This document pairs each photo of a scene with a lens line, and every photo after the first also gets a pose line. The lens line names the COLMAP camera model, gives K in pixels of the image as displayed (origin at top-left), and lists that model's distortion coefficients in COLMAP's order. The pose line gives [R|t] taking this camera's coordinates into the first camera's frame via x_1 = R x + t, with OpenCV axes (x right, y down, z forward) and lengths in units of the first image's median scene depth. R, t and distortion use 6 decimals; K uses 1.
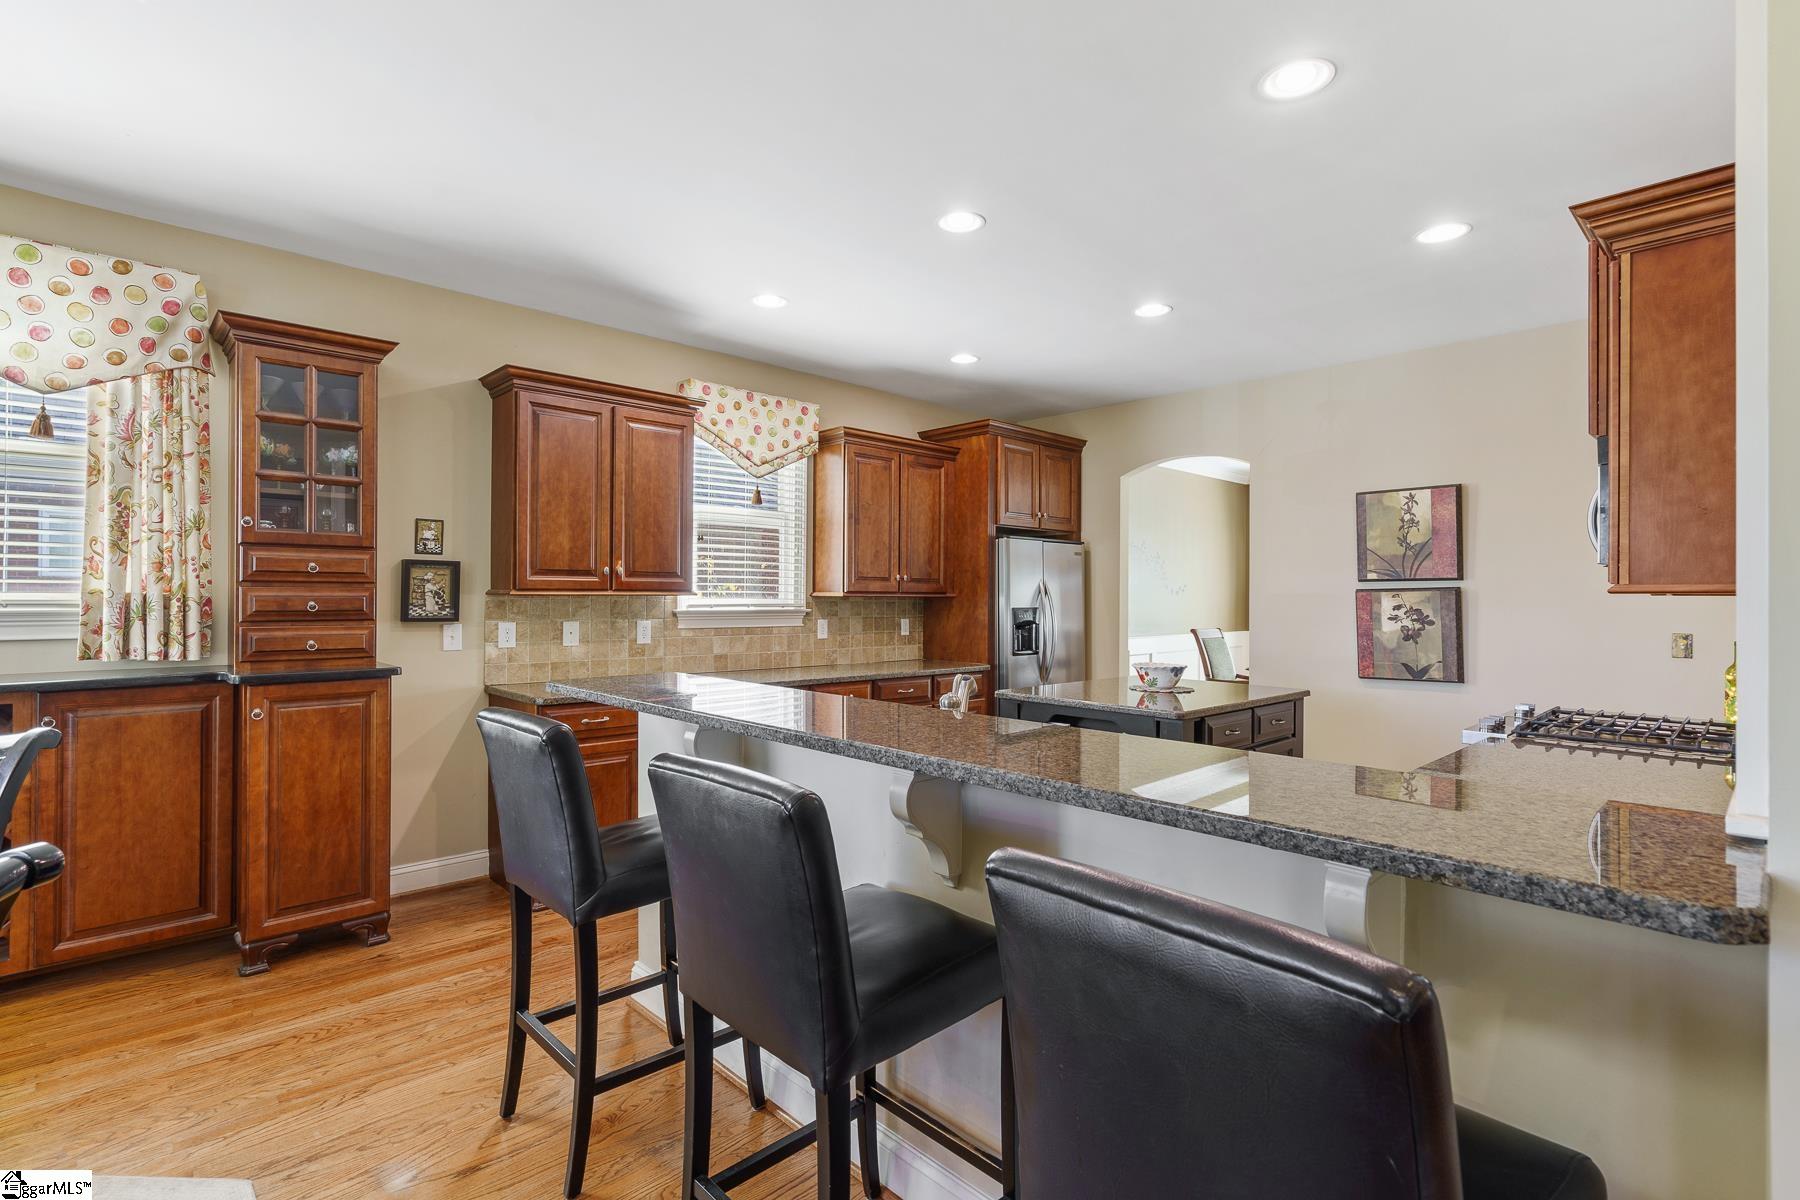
lens RADIAL K [[860.6, 0, 907.3], [0, 860.6, 591.0], [0, 0, 1]] dist [0.005389, 0.001564]
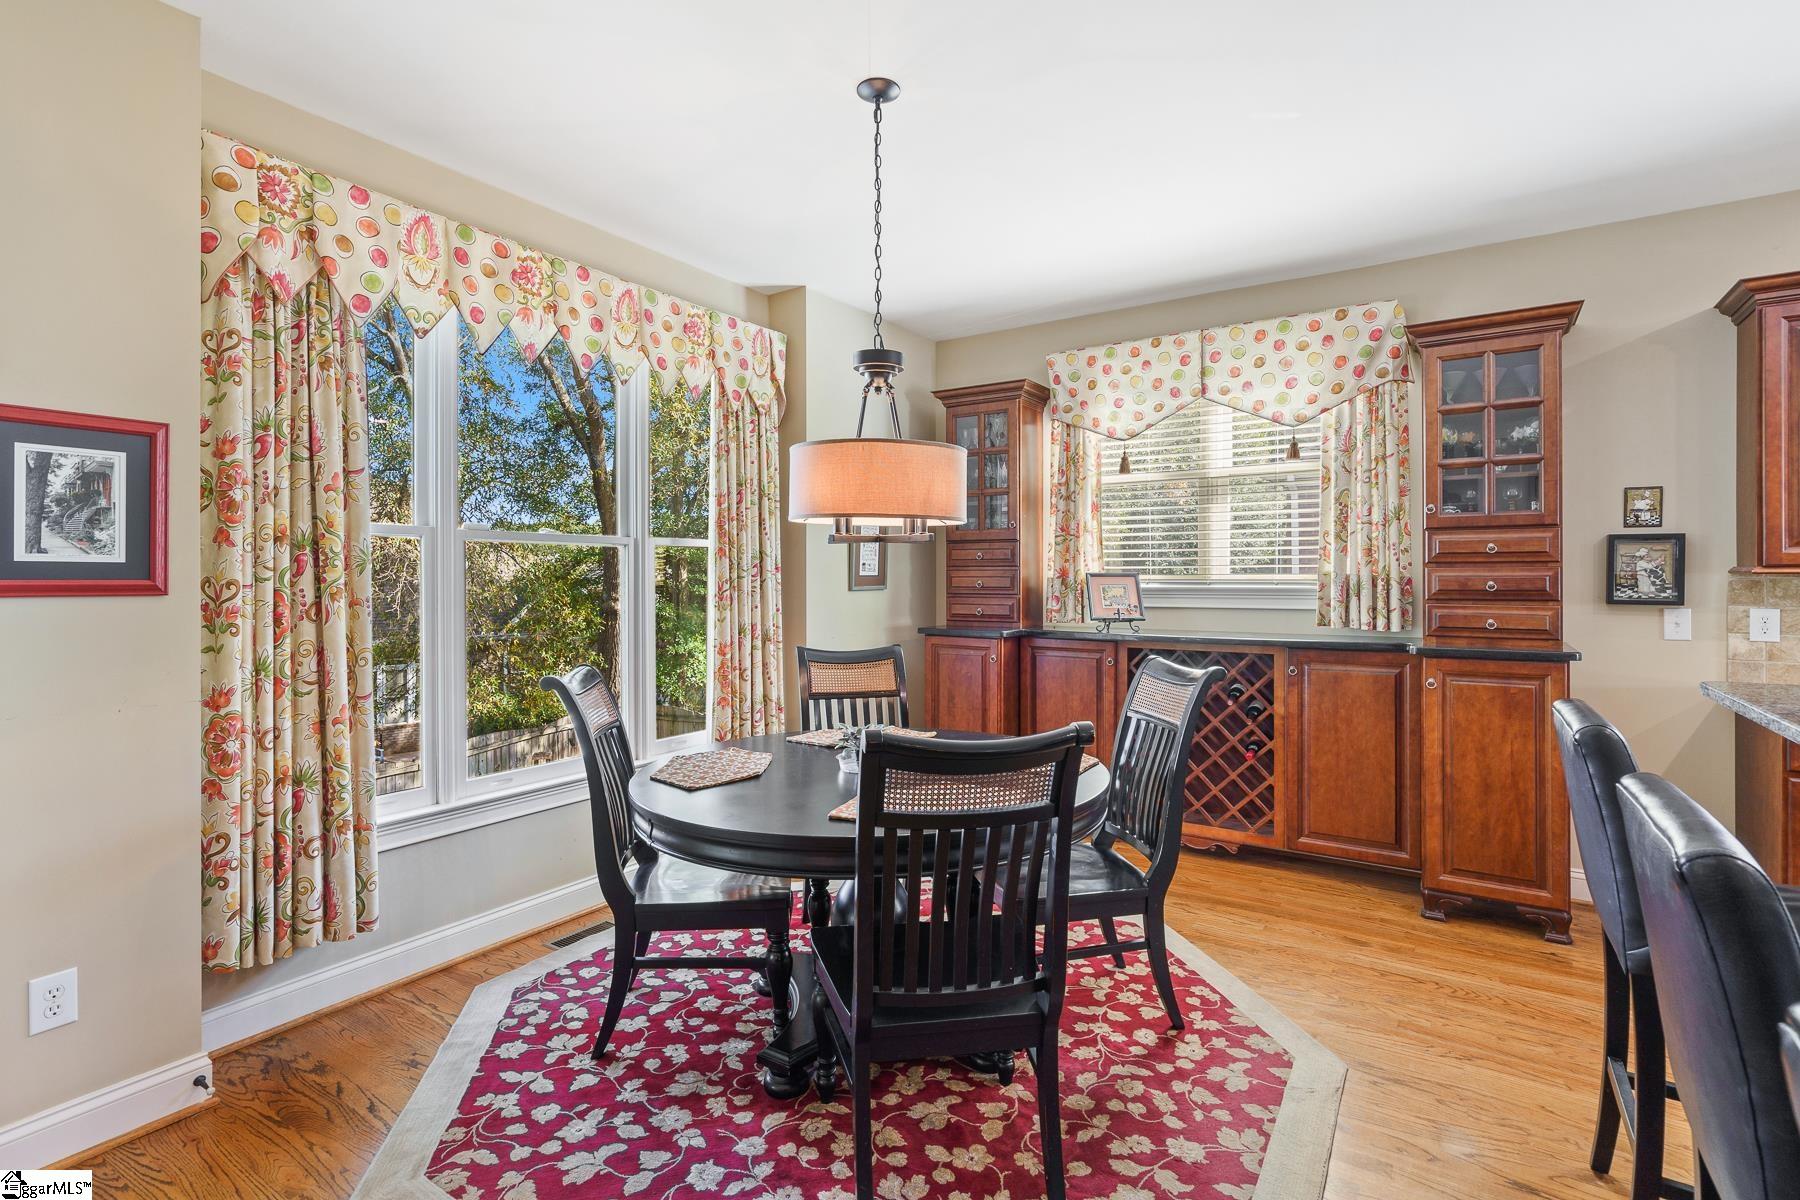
lens RADIAL K [[860.6, 0, 887.1], [0, 860.6, 577.7], [0, 0, 1]] dist [0.005389, 0.001564]
pose [[0.216123, -0.006656, -0.976343, 0.162034], [0.007095, 0.999961, -0.005246, 0.008770], [0.976340, -0.005793, 0.216162, 0.083227]]
